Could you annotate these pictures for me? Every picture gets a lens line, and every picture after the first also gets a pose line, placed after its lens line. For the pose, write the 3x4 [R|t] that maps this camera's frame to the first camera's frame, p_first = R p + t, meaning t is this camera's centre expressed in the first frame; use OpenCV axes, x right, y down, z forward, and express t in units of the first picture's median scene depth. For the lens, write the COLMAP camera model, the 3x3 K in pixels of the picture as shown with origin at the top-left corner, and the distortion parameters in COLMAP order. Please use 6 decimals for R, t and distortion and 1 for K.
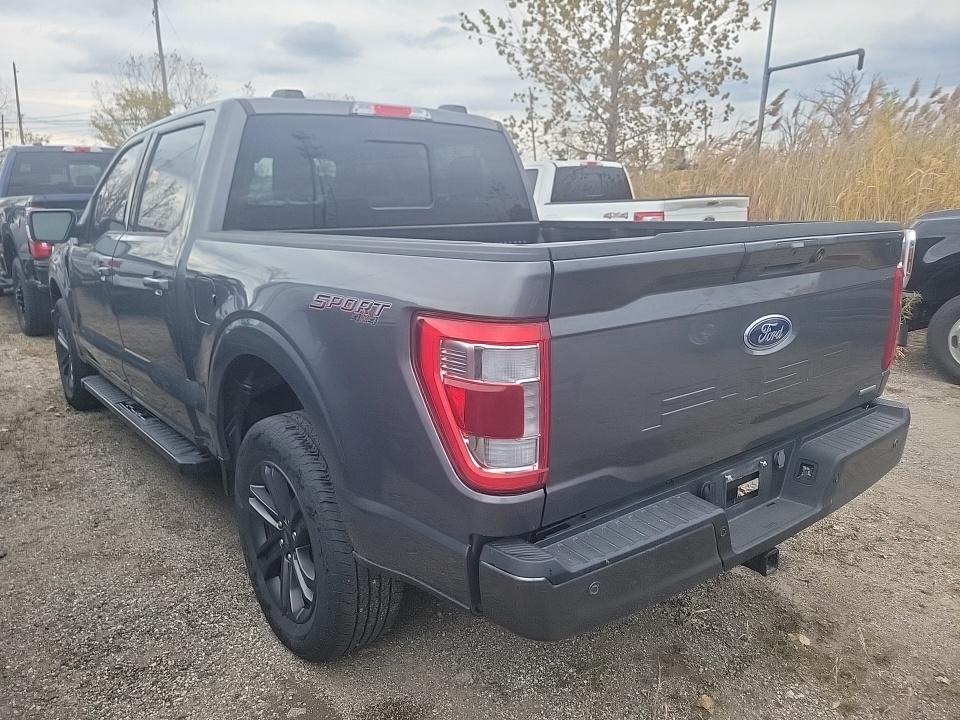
lens RADIAL K [[729.3, 0, 481.9], [0, 729.3, 345.0], [0, 0, 1]] dist [0.038007, -0.005704]
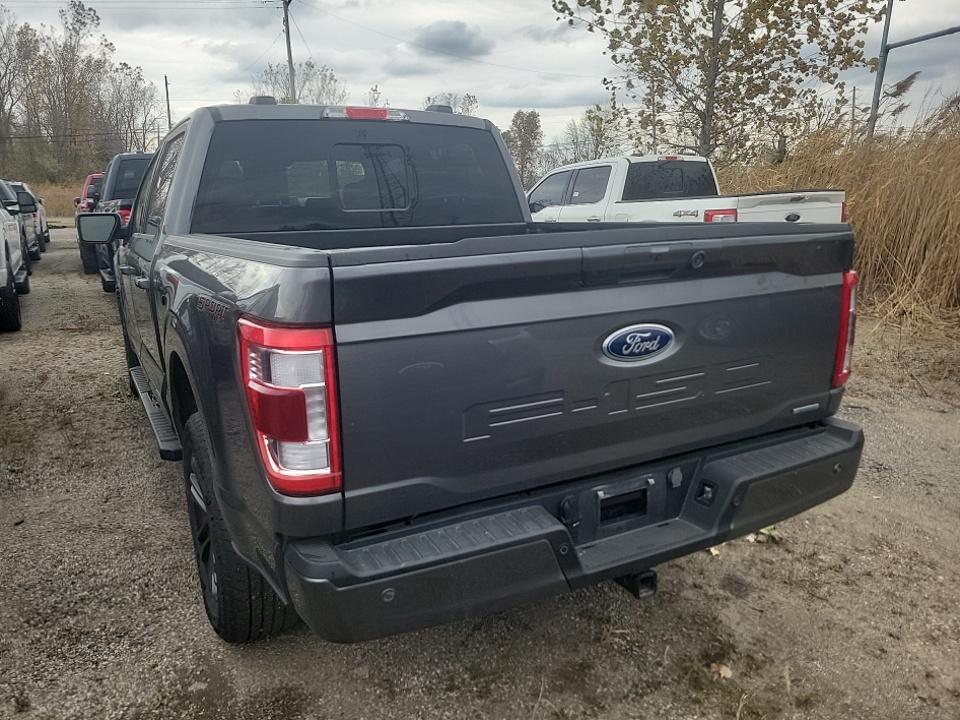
lens RADIAL K [[730.2, 0, 462.2], [0, 730.2, 365.8], [0, 0, 1]] dist [0.044176, -0.004302]
pose [[0.981973, 0.031650, -0.186354, 0.278396], [-0.026209, 0.999157, 0.031589, -0.009760], [0.187196, -0.026135, 0.981975, 0.026955]]
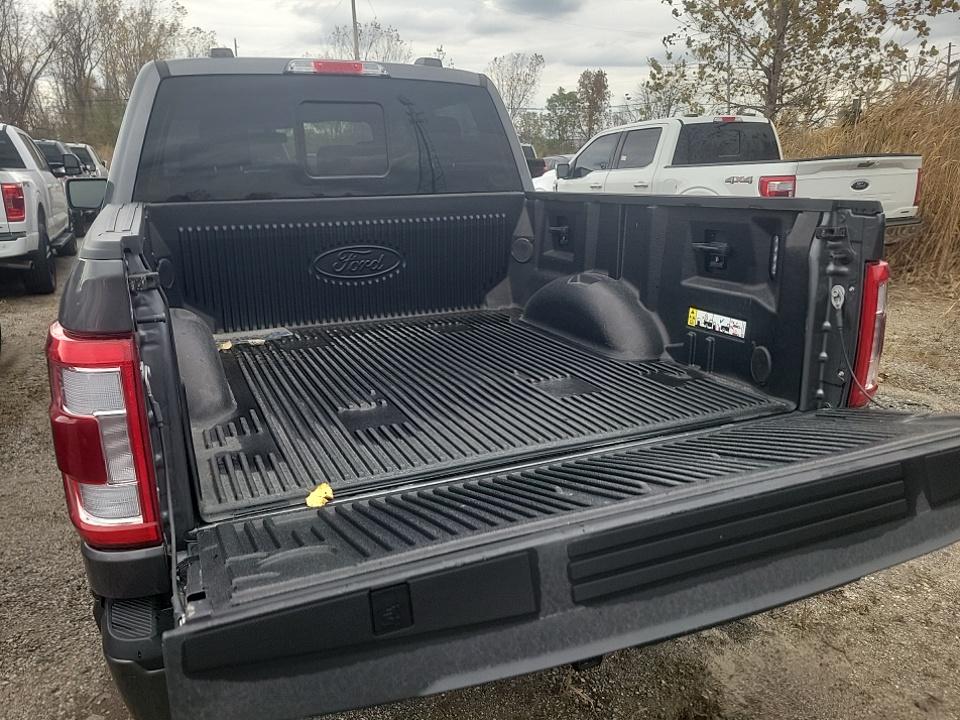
lens RADIAL K [[728.7, 0, 464.0], [0, 728.7, 356.7], [0, 0, 1]] dist [0.032735, -0.003249]
pose [[0.961875, 0.064230, -0.265840, 0.384816], [-0.046735, 0.996336, 0.071630, -0.051654], [0.269467, -0.056475, 0.961352, 0.215156]]
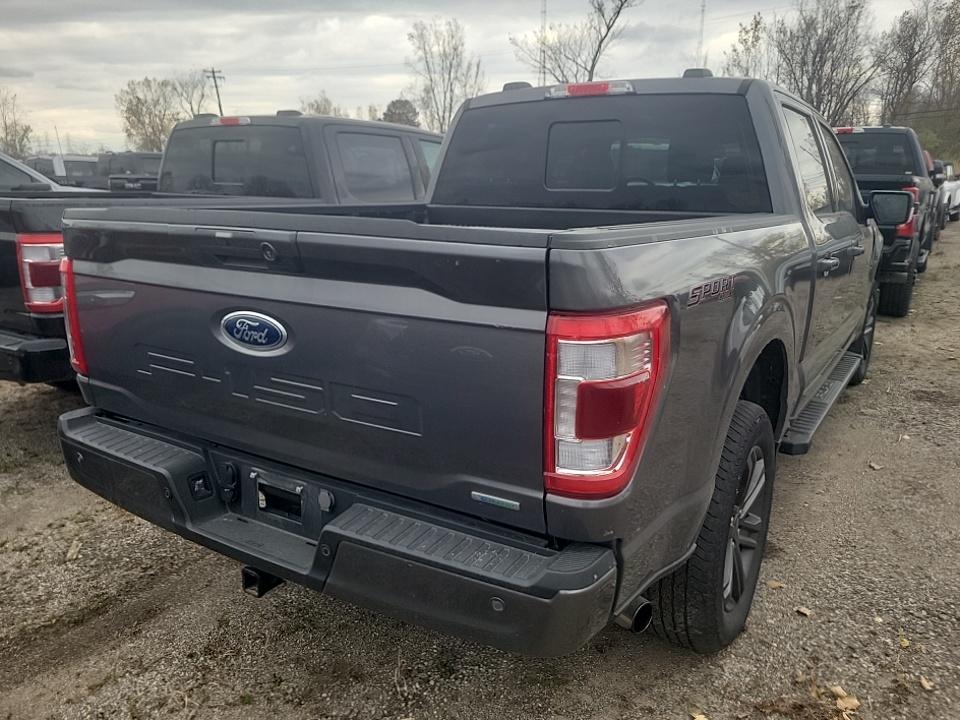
lens RADIAL K [[729.3, 0, 481.9], [0, 729.3, 345.0], [0, 0, 1]] dist [0.038007, -0.005704]
pose [[0.323108, 0.219371, -0.920585, 1.066548], [-0.196504, 0.967113, 0.161490, -0.163891], [0.925736, 0.128720, 0.355589, 0.764277]]
